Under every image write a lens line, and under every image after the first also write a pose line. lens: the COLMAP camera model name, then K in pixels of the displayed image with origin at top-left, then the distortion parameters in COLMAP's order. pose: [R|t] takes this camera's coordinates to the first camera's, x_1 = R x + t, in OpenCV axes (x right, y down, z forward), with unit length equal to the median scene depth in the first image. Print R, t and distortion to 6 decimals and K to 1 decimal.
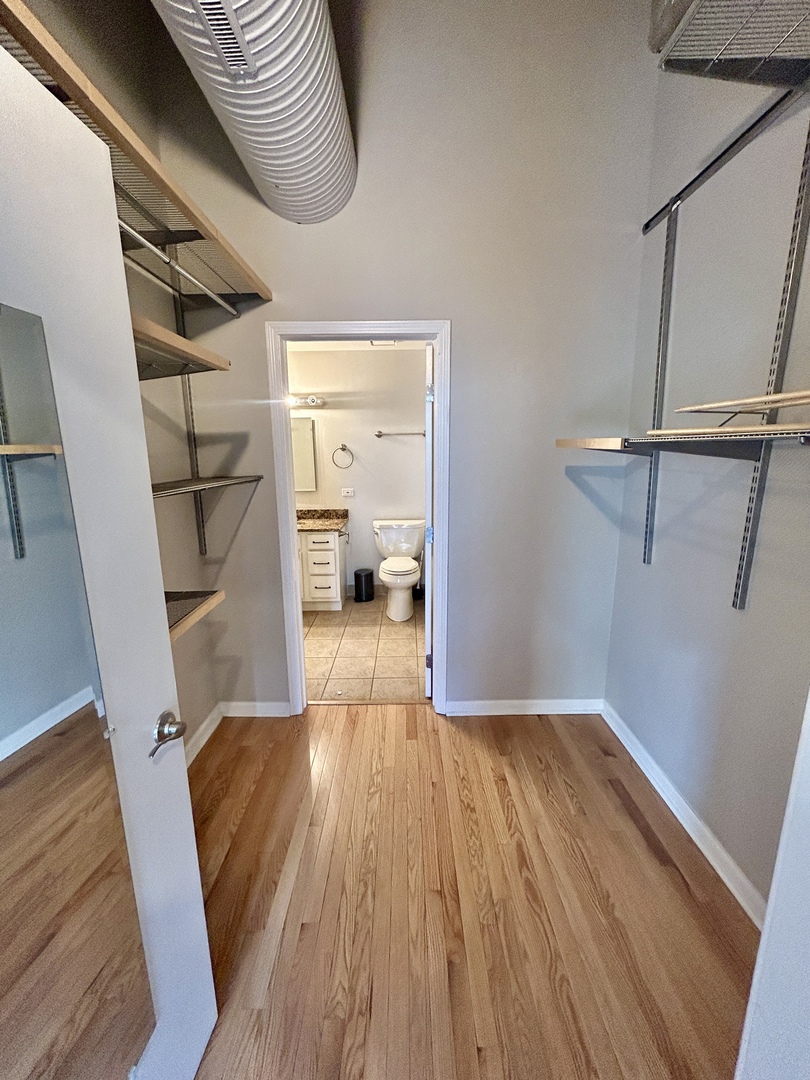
lens RADIAL K [[437.0, 0, 405.0], [0, 437.0, 540.0], [0, 0, 1]] dist [0.000308, -0.000185]
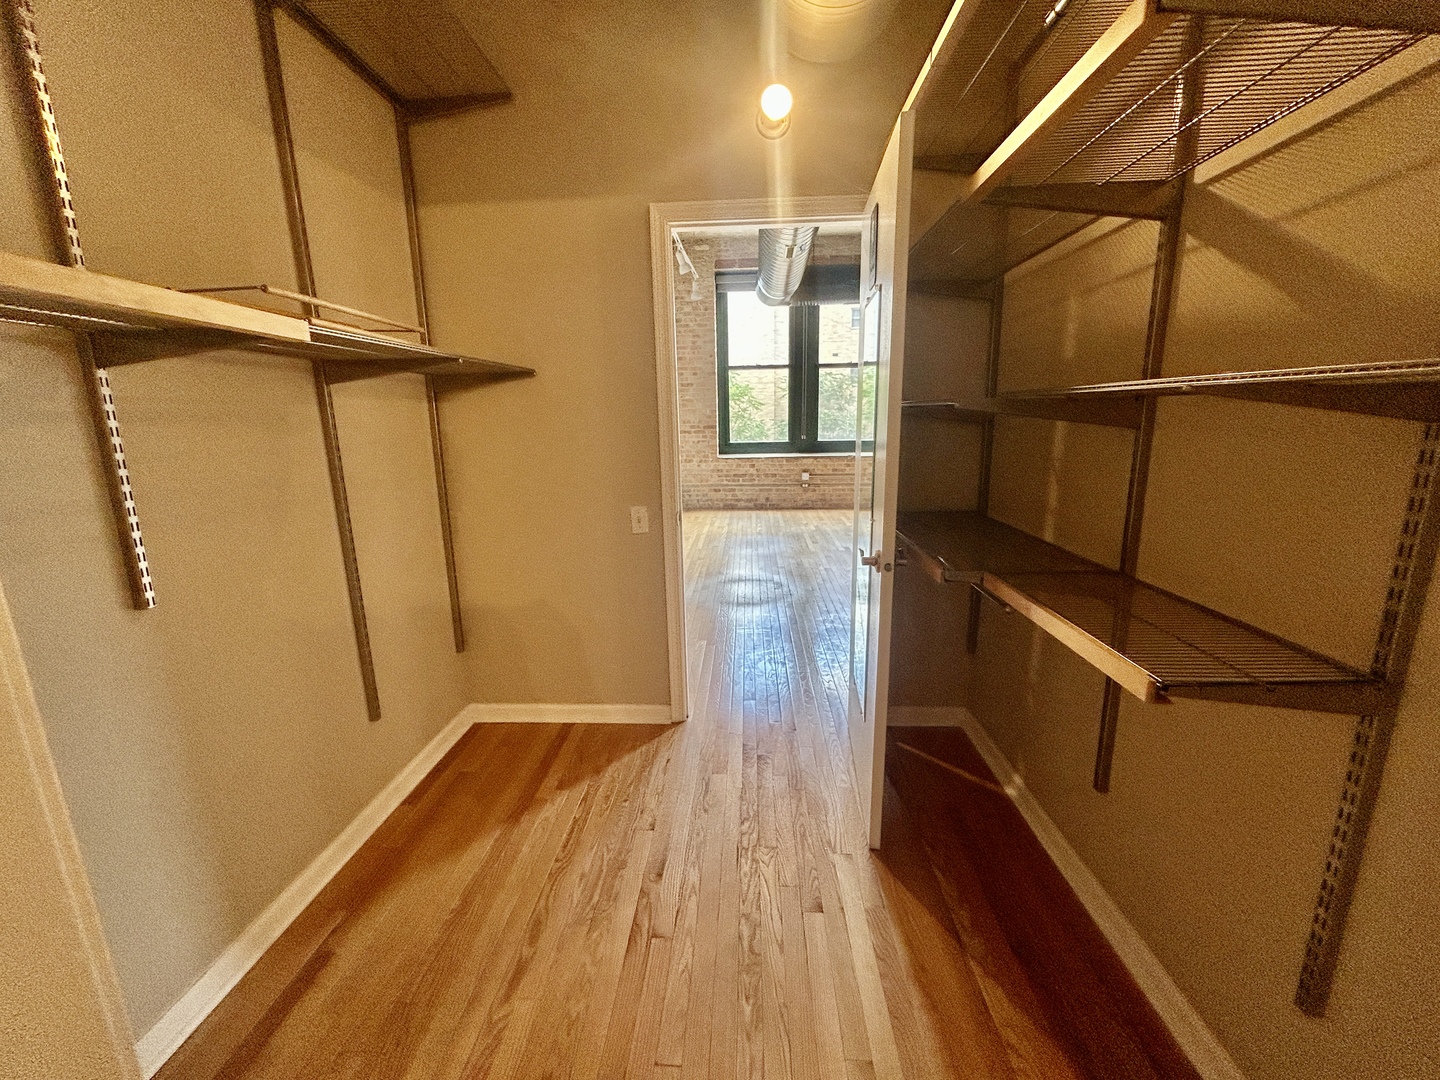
lens RADIAL K [[582.6, 0, 715.7], [0, 582.6, 538.1], [0, 0, 1]] dist [0.000308, -0.000185]
pose [[-0.997826, 0.015686, 0.064005, -0.110071], [0.040105, 0.915233, 0.400924, -0.244134], [-0.052291, 0.402619, -0.913873, 1.723426]]
